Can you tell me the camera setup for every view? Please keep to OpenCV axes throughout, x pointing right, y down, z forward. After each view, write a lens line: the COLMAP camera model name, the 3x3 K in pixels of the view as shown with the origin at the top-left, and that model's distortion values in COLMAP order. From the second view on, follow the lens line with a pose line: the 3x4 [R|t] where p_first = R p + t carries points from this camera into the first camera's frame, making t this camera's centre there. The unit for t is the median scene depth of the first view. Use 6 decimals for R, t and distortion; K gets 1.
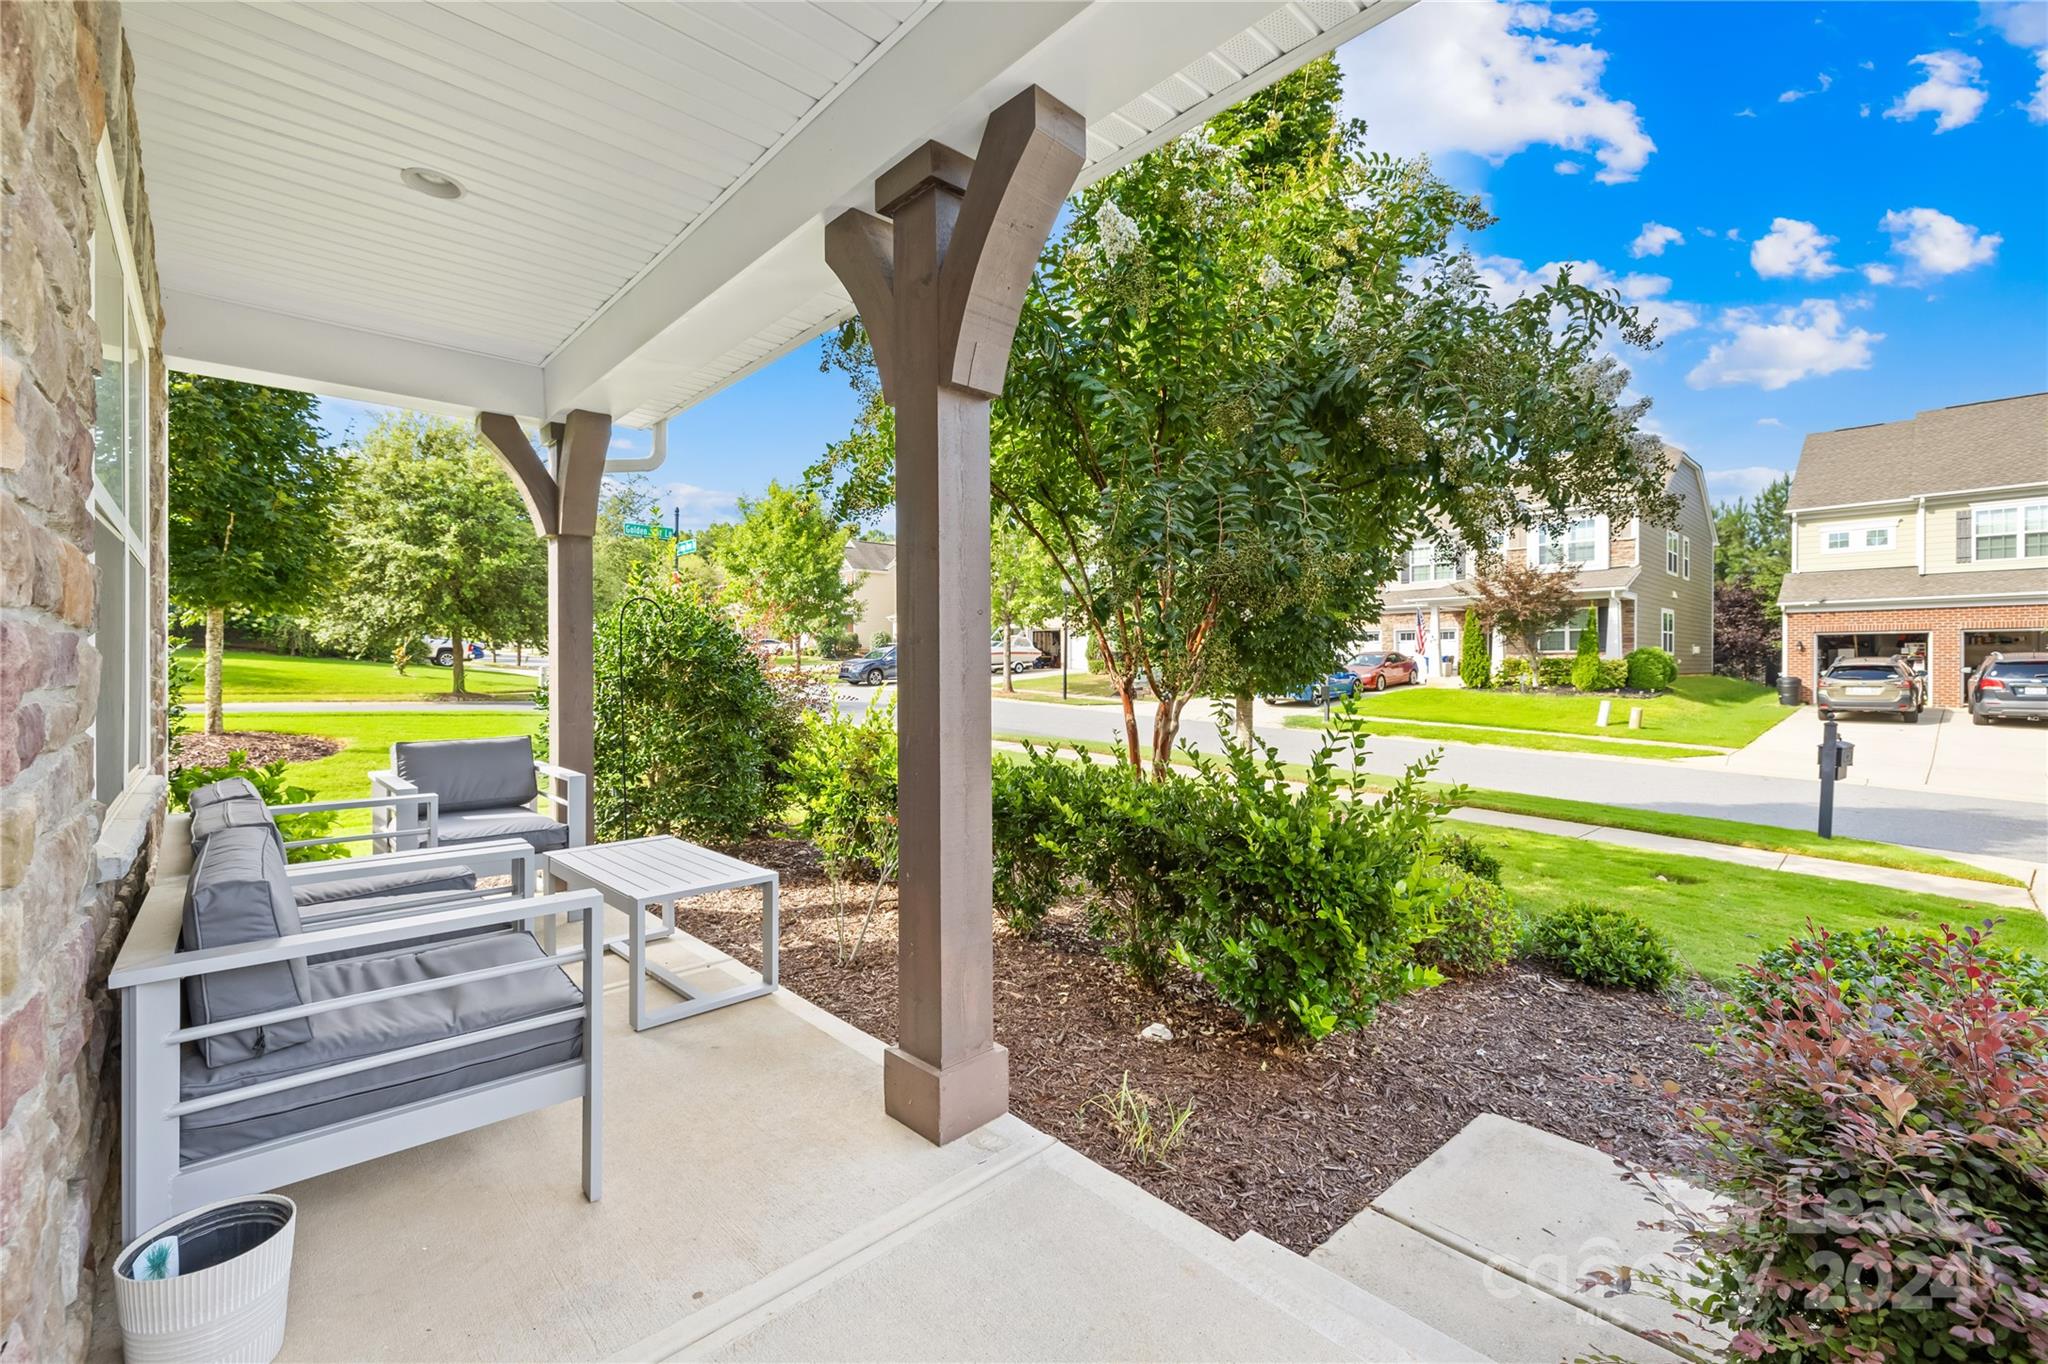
lens RADIAL K [[871.4, 0, 1021.6], [0, 871.4, 672.5], [0, 0, 1]] dist [0.000412, 0.000543]
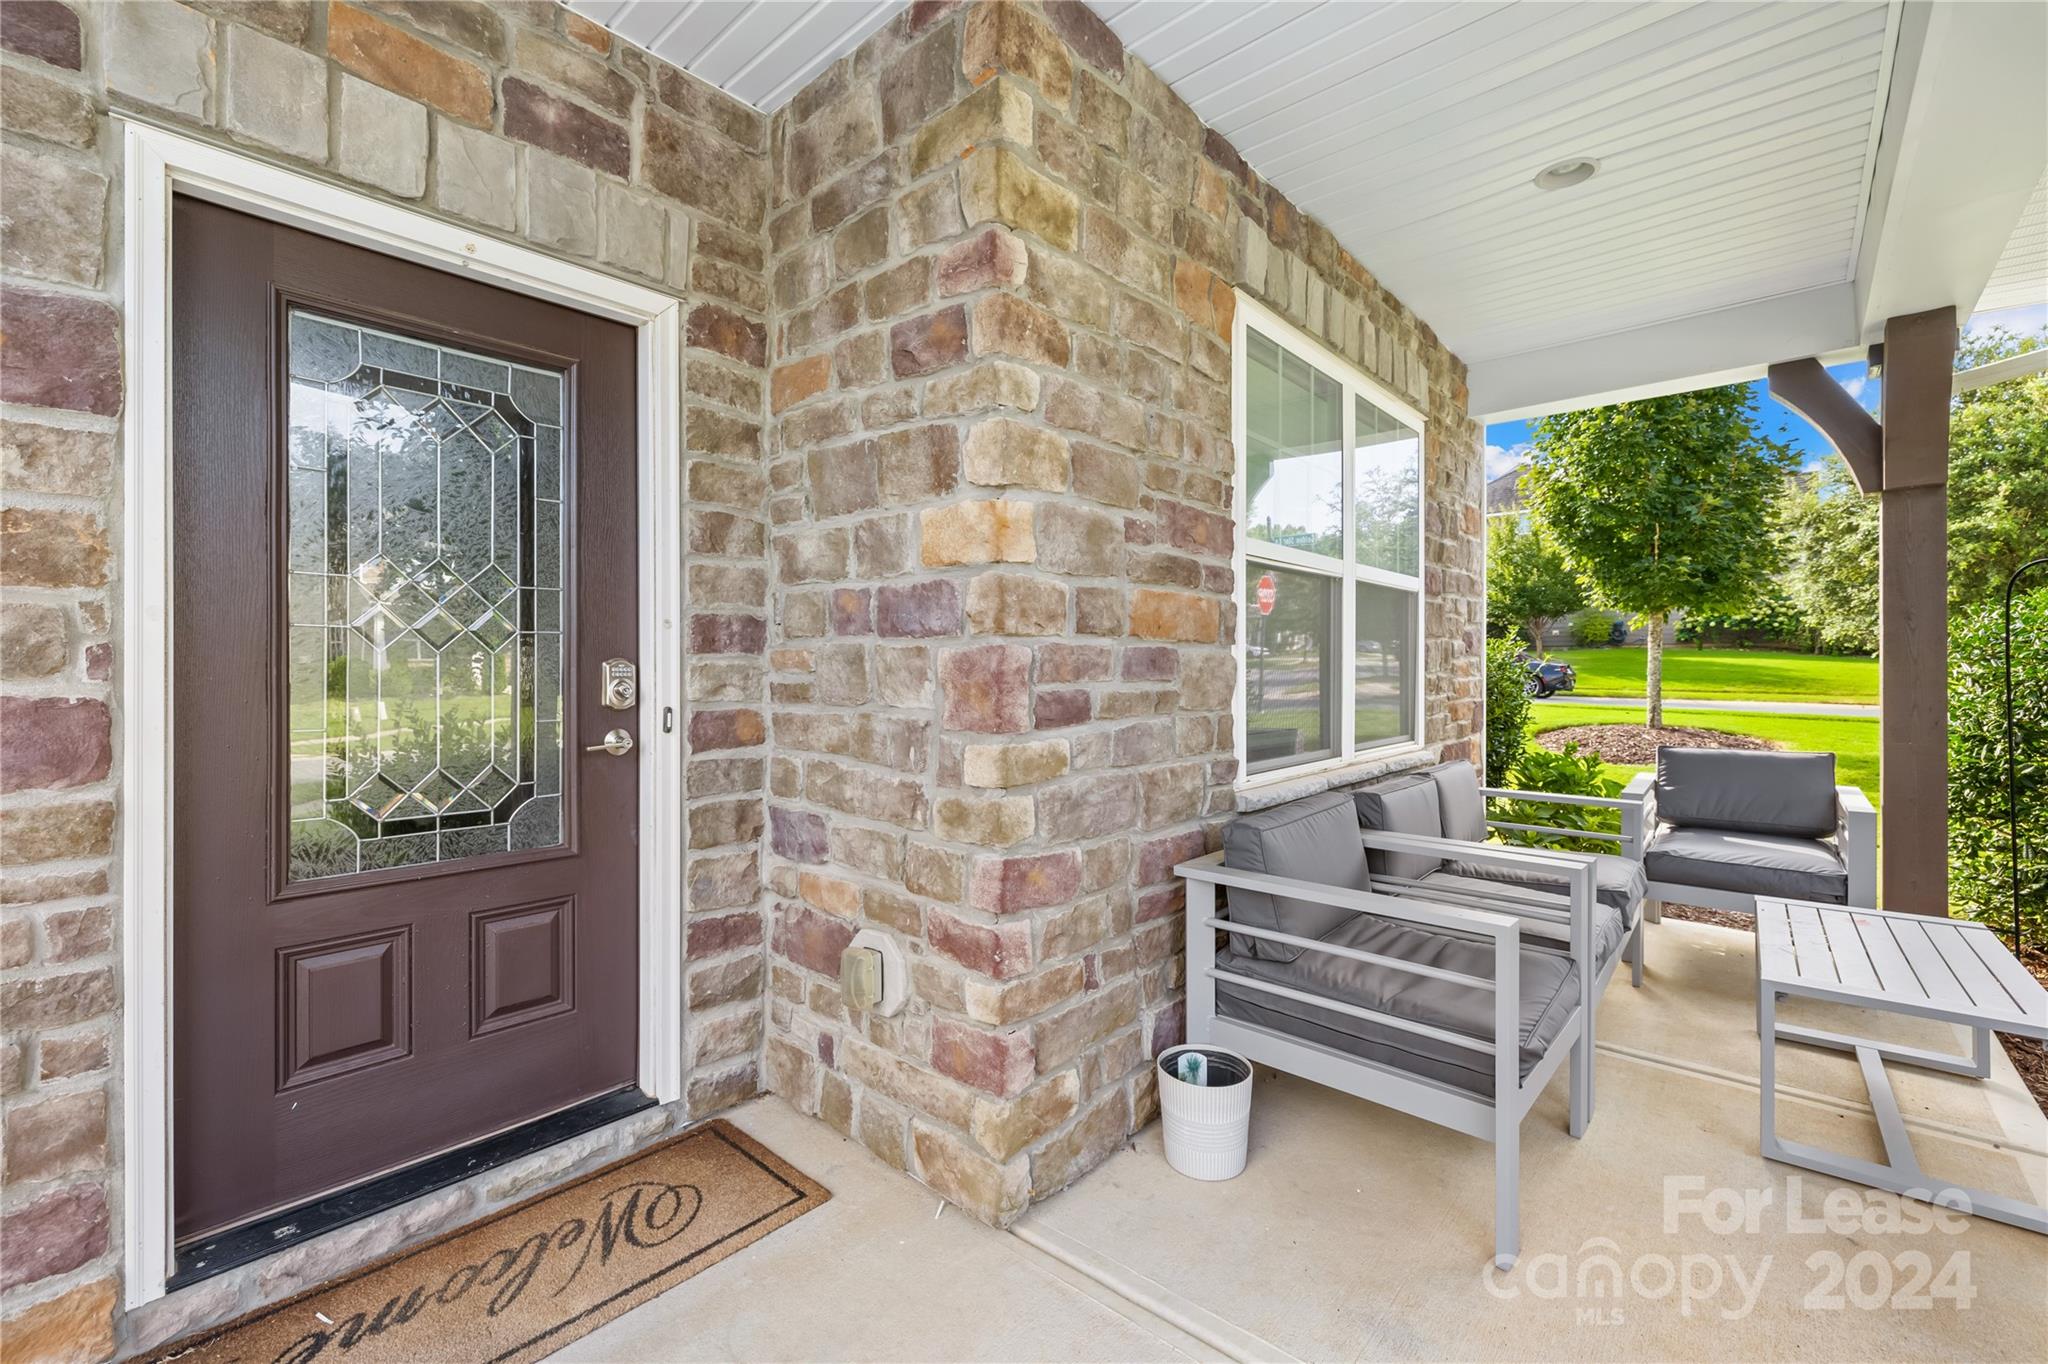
lens RADIAL K [[871.4, 0, 1021.6], [0, 871.4, 672.5], [0, 0, 1]] dist [0.000412, 0.000543]
pose [[0.094726, 0.005868, -0.995486, 0.087556], [-0.004571, 0.999975, 0.005460, -0.001058], [0.995493, 0.004033, 0.094750, 0.107017]]
